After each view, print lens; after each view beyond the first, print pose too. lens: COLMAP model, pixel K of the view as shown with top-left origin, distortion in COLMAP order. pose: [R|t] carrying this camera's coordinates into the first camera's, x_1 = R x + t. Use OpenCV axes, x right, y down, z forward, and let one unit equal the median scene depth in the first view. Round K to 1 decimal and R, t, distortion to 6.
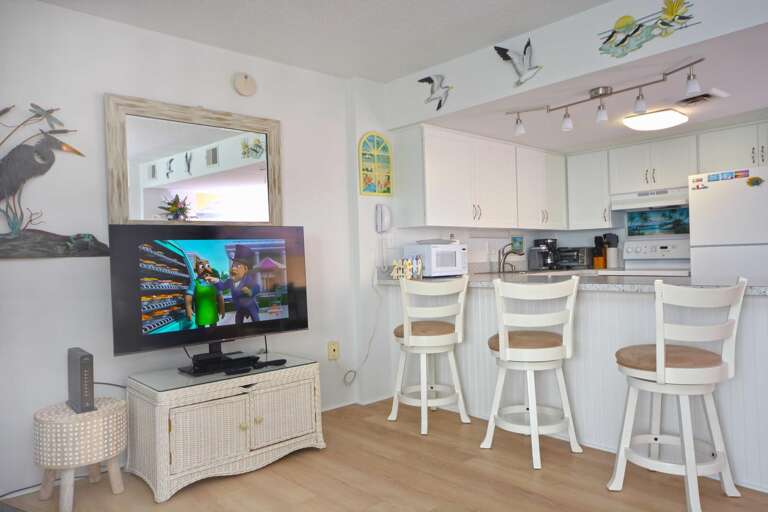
lens RADIAL K [[541.7, 0, 384.0], [0, 541.7, 256.0], [0, 0, 1]] dist [0.009307, 0.003844]
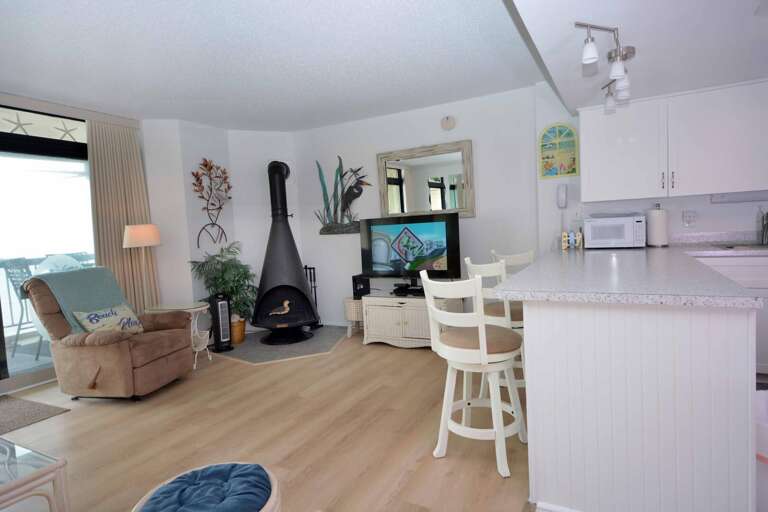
lens RADIAL K [[444.7, 0, 384.0], [0, 444.7, 256.0], [0, 0, 1]] dist [0.012147, 0.002272]
pose [[0.334149, 0.074346, -0.939583, 0.914021], [0.043228, 0.994626, 0.094075, -0.055614], [0.941528, -0.072052, 0.329140, 0.348639]]
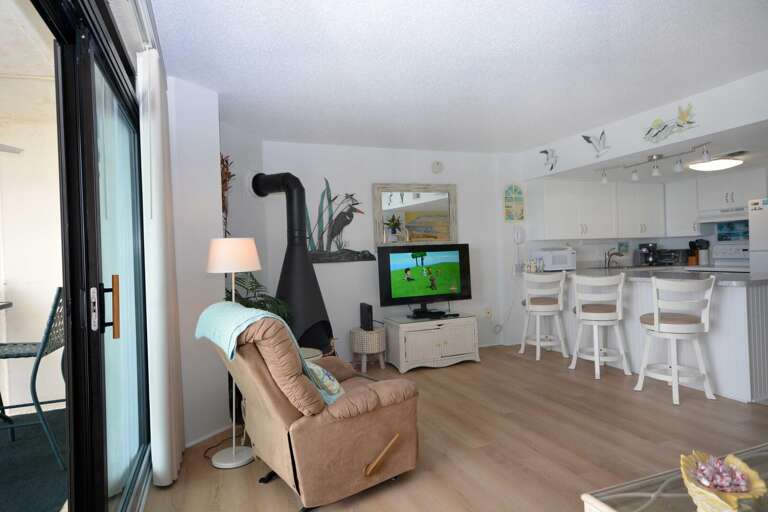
lens RADIAL K [[444.7, 0, 384.0], [0, 444.7, 256.0], [0, 0, 1]] dist [0.012147, 0.002272]
pose [[0.934177, -0.001254, -0.356807, 0.115242], [0.007757, 0.999829, 0.016796, -0.037270], [0.356725, -0.018458, 0.934027, -0.488037]]
